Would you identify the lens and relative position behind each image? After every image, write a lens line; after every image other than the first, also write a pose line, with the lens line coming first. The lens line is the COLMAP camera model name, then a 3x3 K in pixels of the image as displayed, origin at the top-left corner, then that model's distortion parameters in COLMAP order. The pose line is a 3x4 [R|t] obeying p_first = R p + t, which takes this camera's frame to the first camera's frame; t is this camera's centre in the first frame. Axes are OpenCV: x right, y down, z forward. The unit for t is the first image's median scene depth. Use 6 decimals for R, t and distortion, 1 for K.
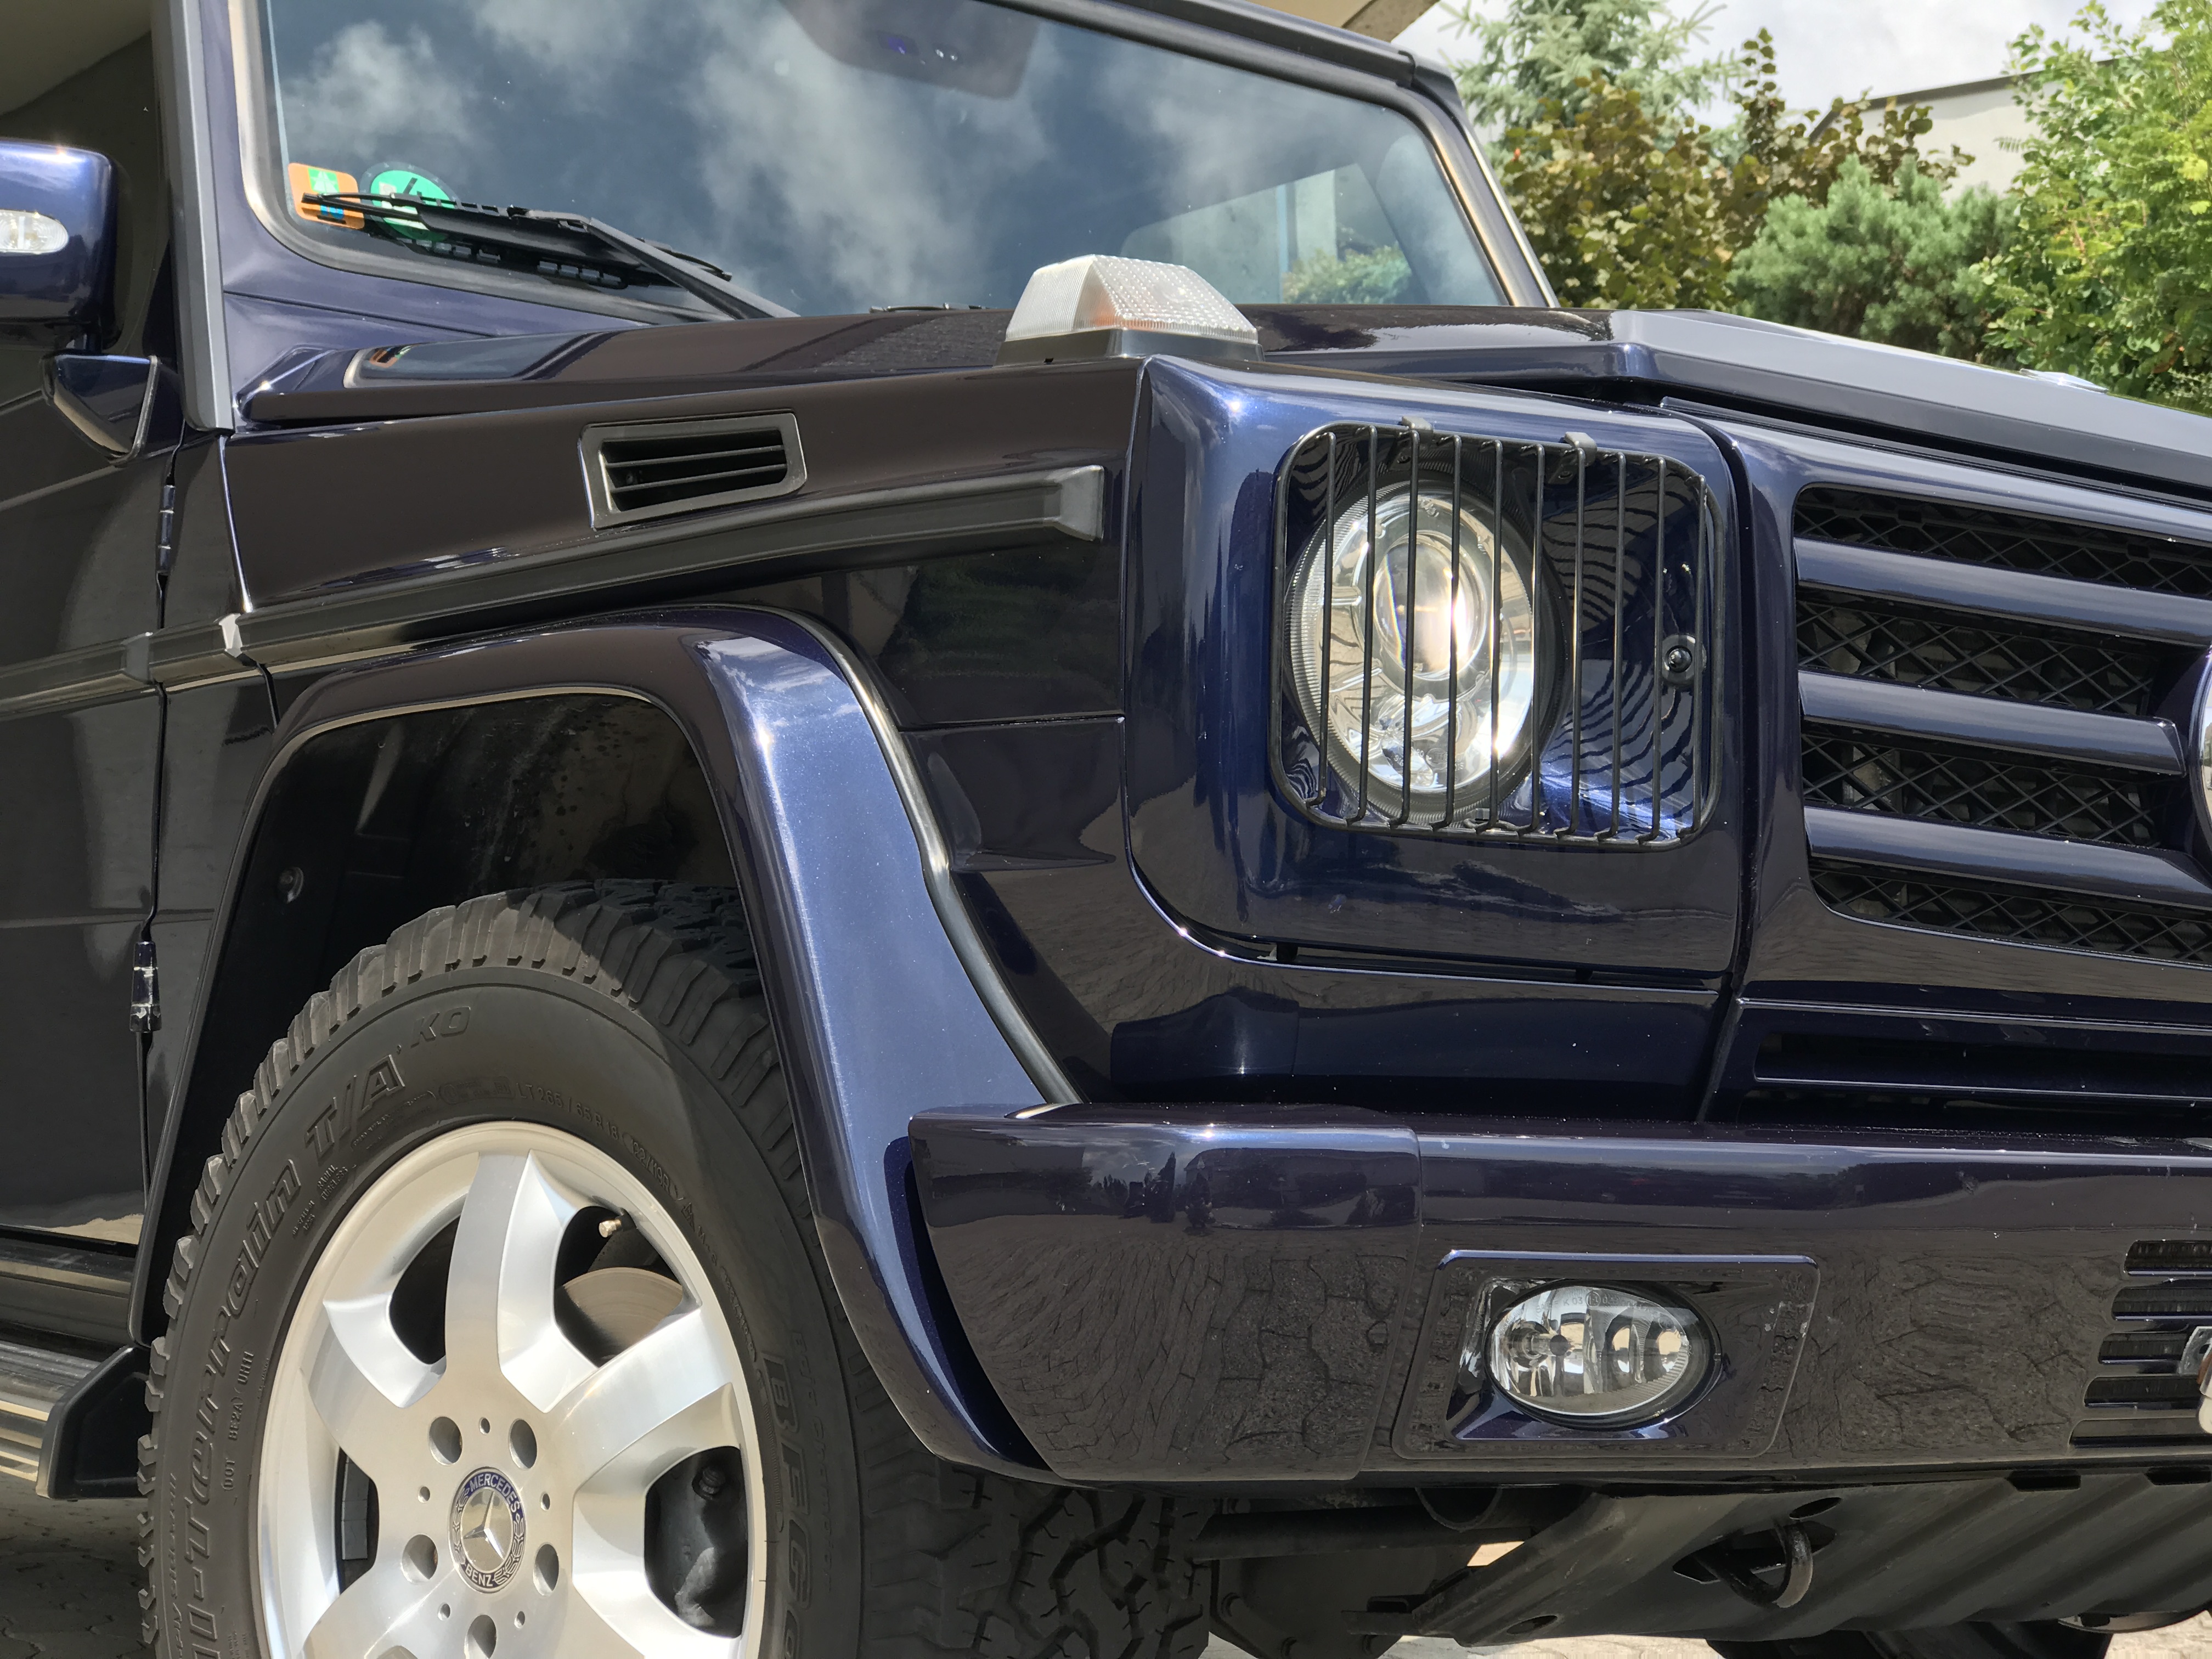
lens RADIAL K [[3604.6, 0, 1113.5], [0, 3604.6, 833.6], [0, 0, 1]] dist [0.050155, 0.000000]
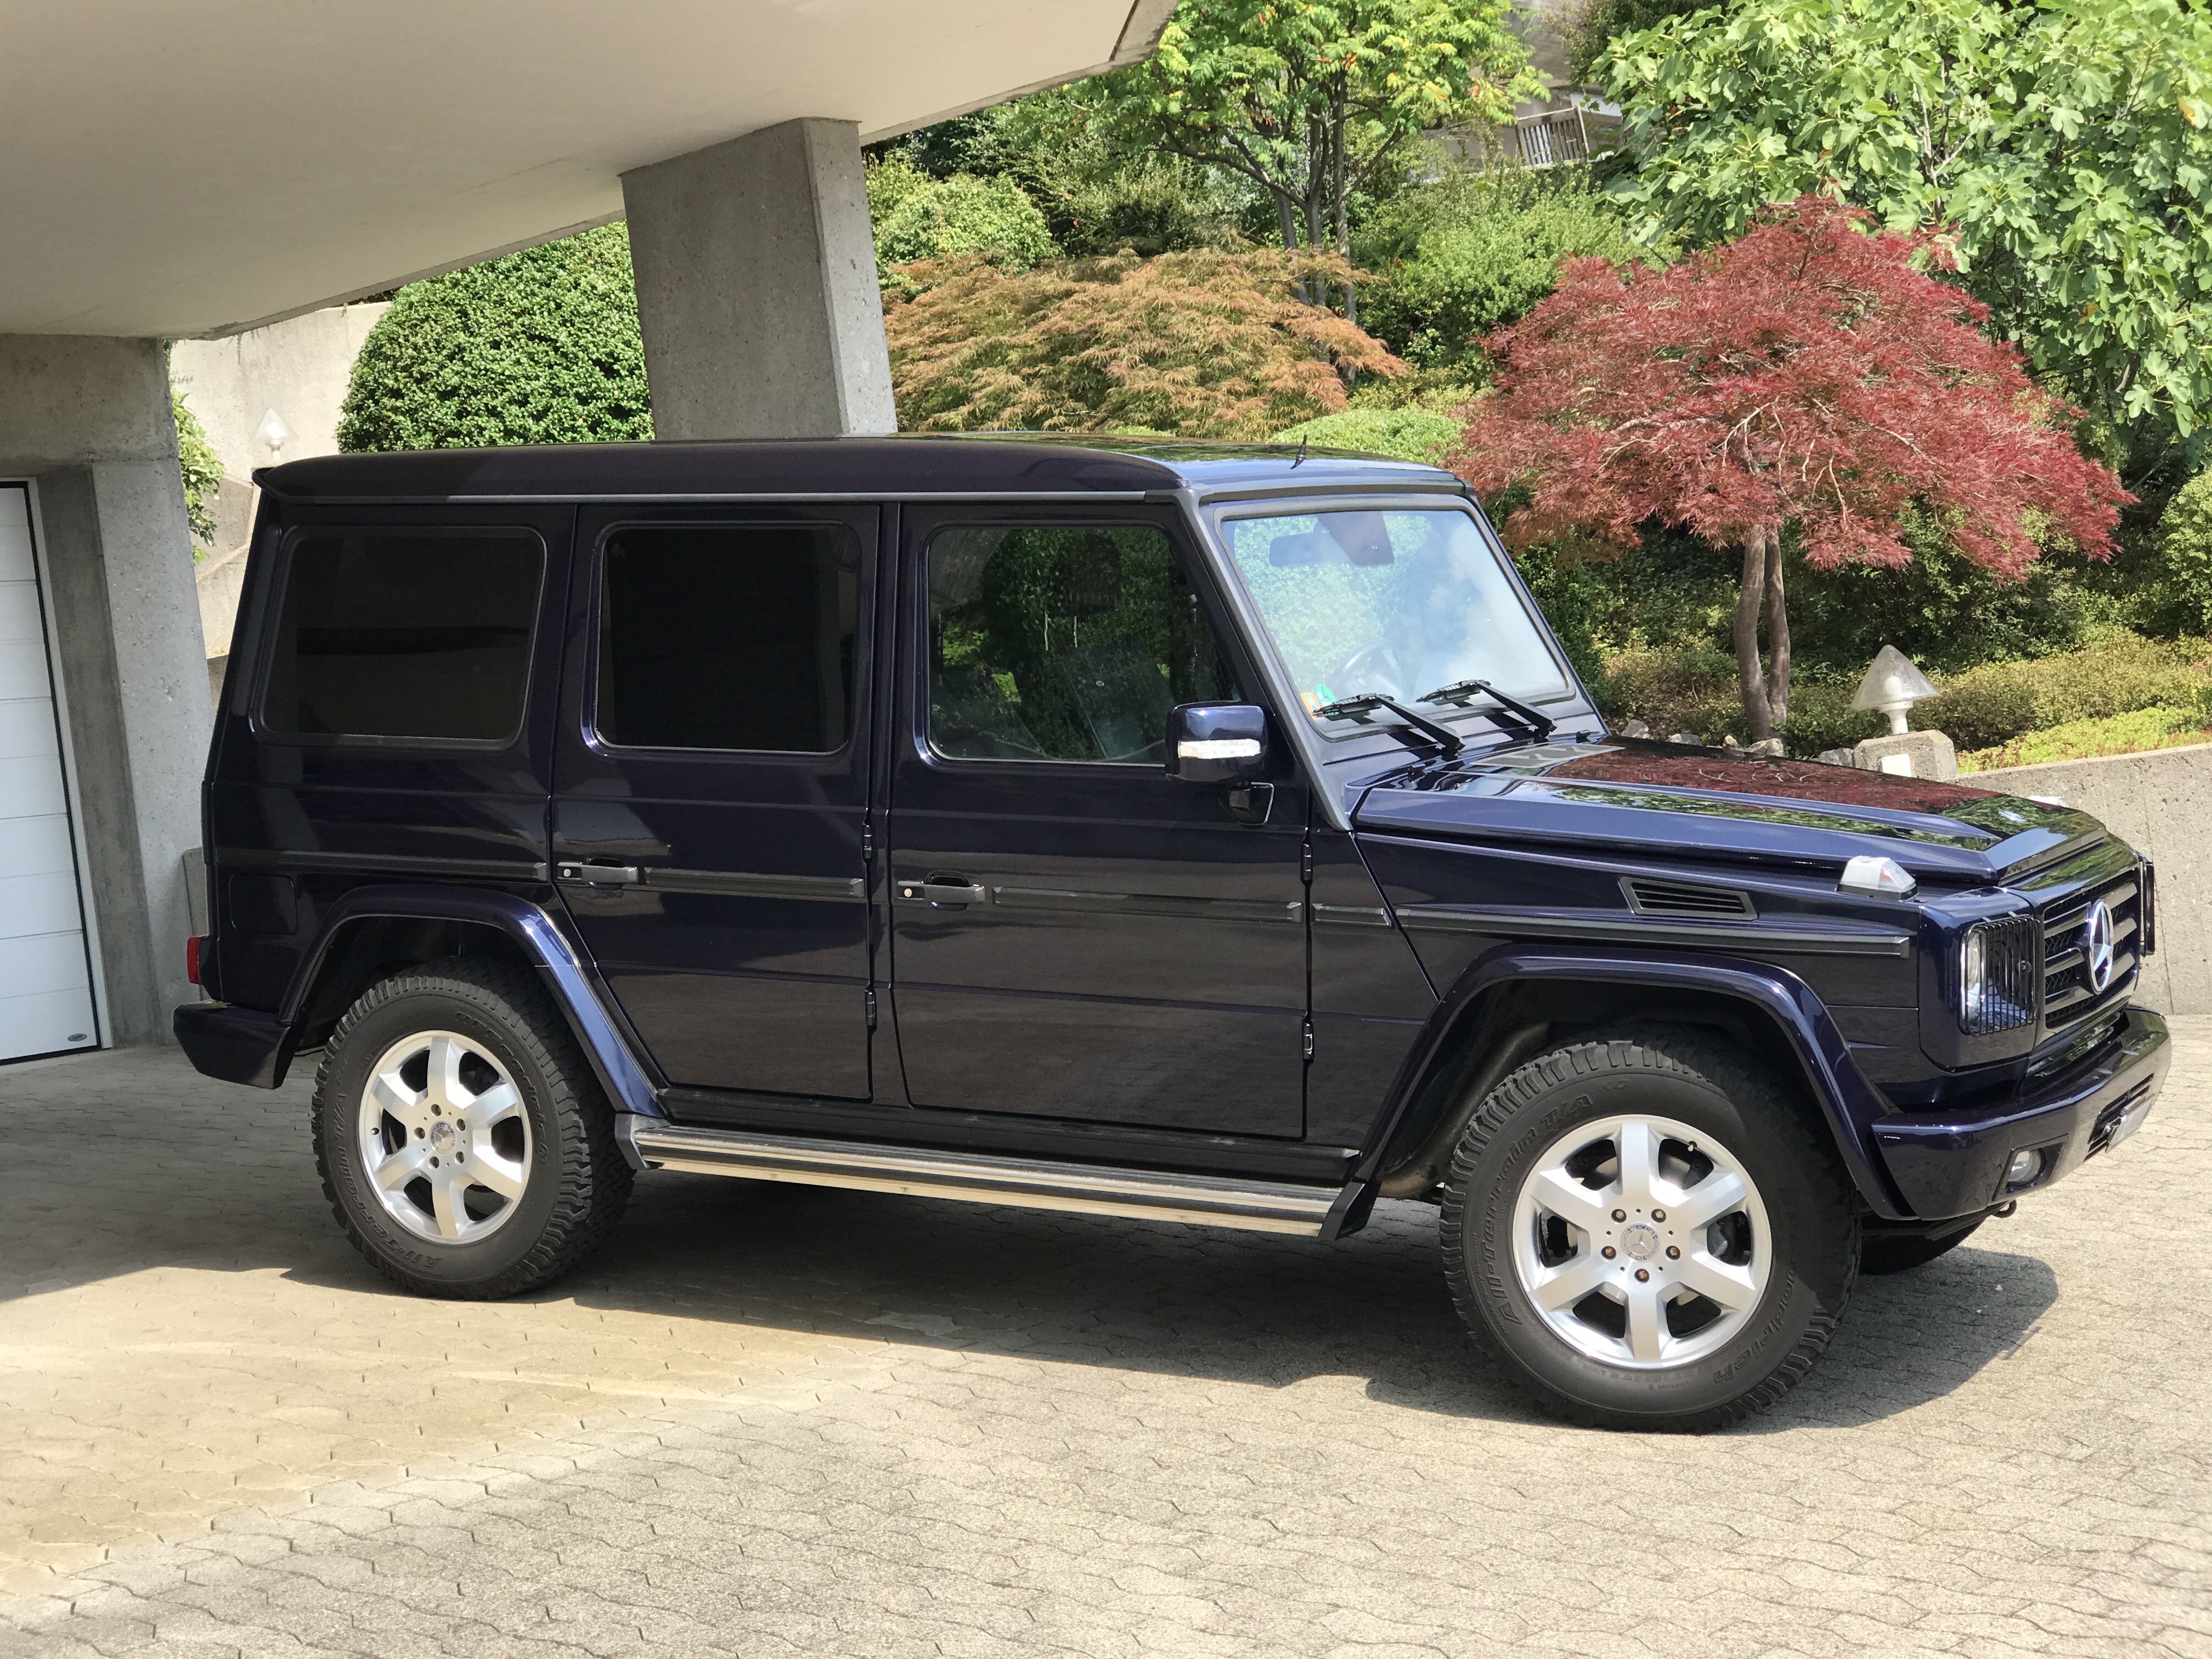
lens RADIAL K [[3604.6, 0, 1103.7], [0, 3604.6, 841.4], [0, 0, 1]] dist [0.050155, 0.000000]
pose [[0.896041, -0.092687, 0.434188, -1.903942], [0.010188, 0.982000, 0.188603, -0.740039], [-0.443854, -0.164573, 0.880857, -1.485744]]
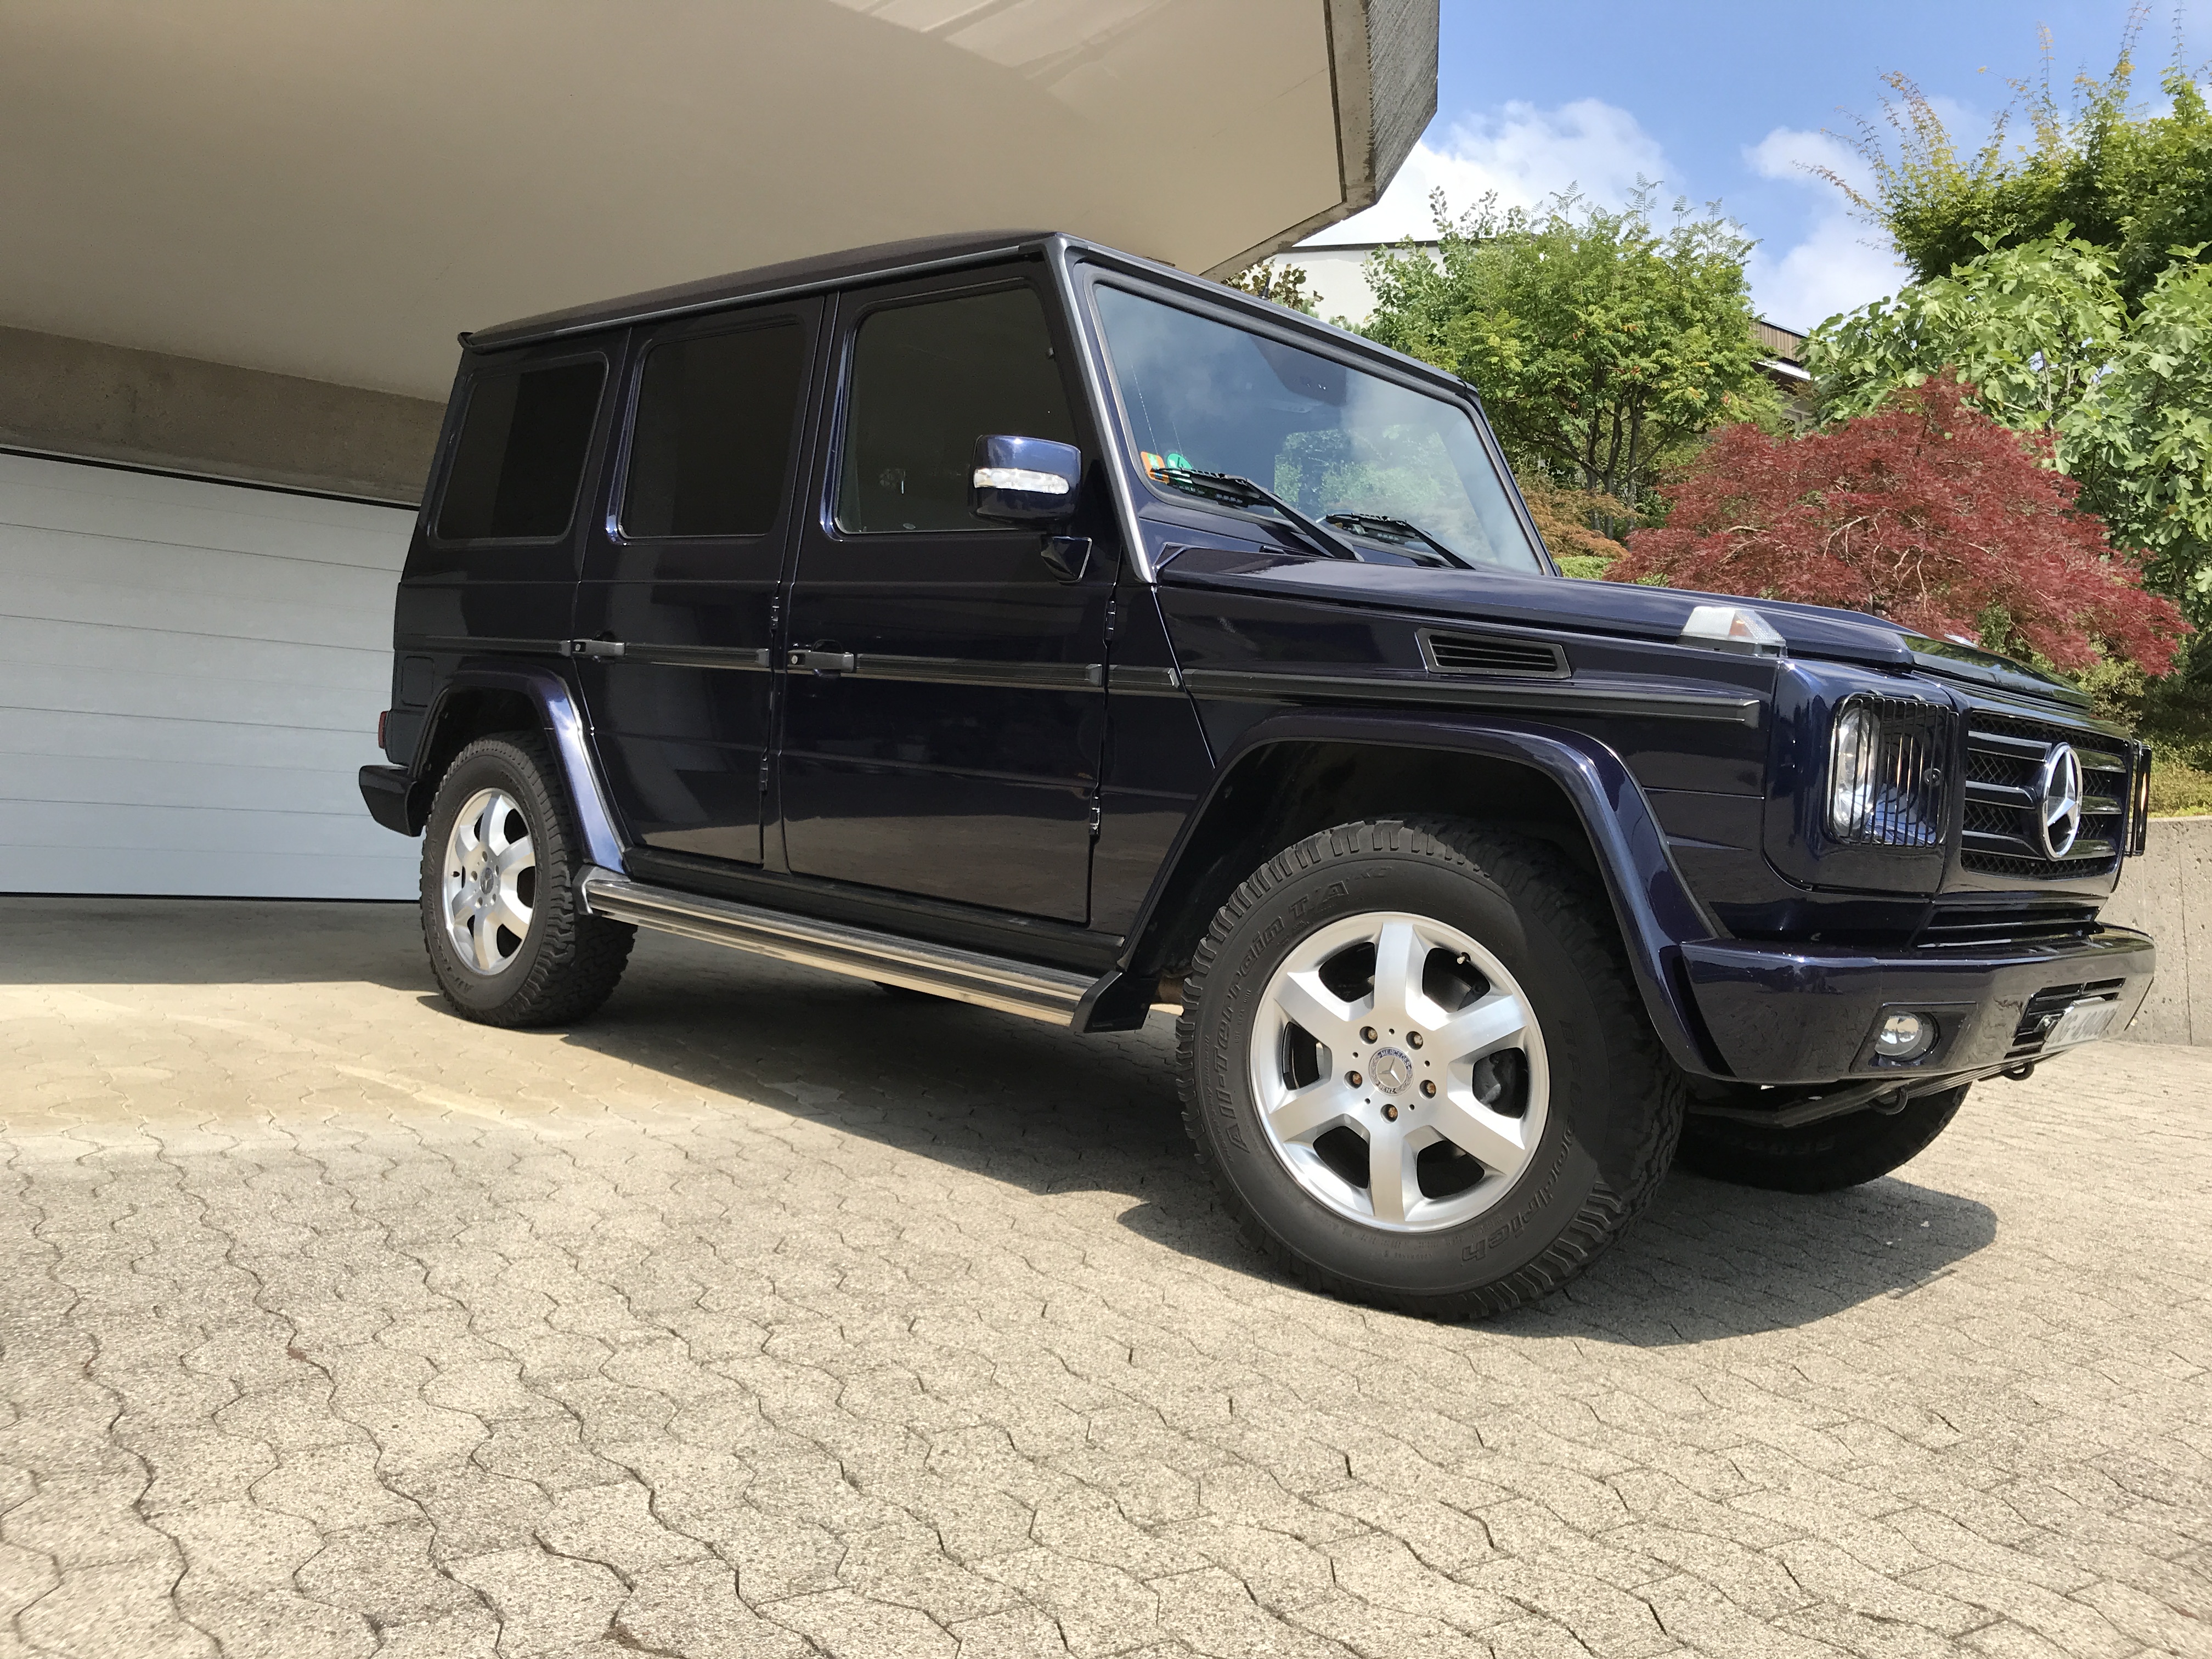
lens RADIAL K [[1813.6, 0, 1111.4], [0, 1813.6, 810.3], [0, 0, 1]] dist [0.017173, -0.004989]
pose [[0.982190, 0.036012, 0.184406, -0.604886], [-0.058492, 0.991294, 0.117961, -0.128894], [-0.178552, -0.126646, 0.975746, -0.189387]]
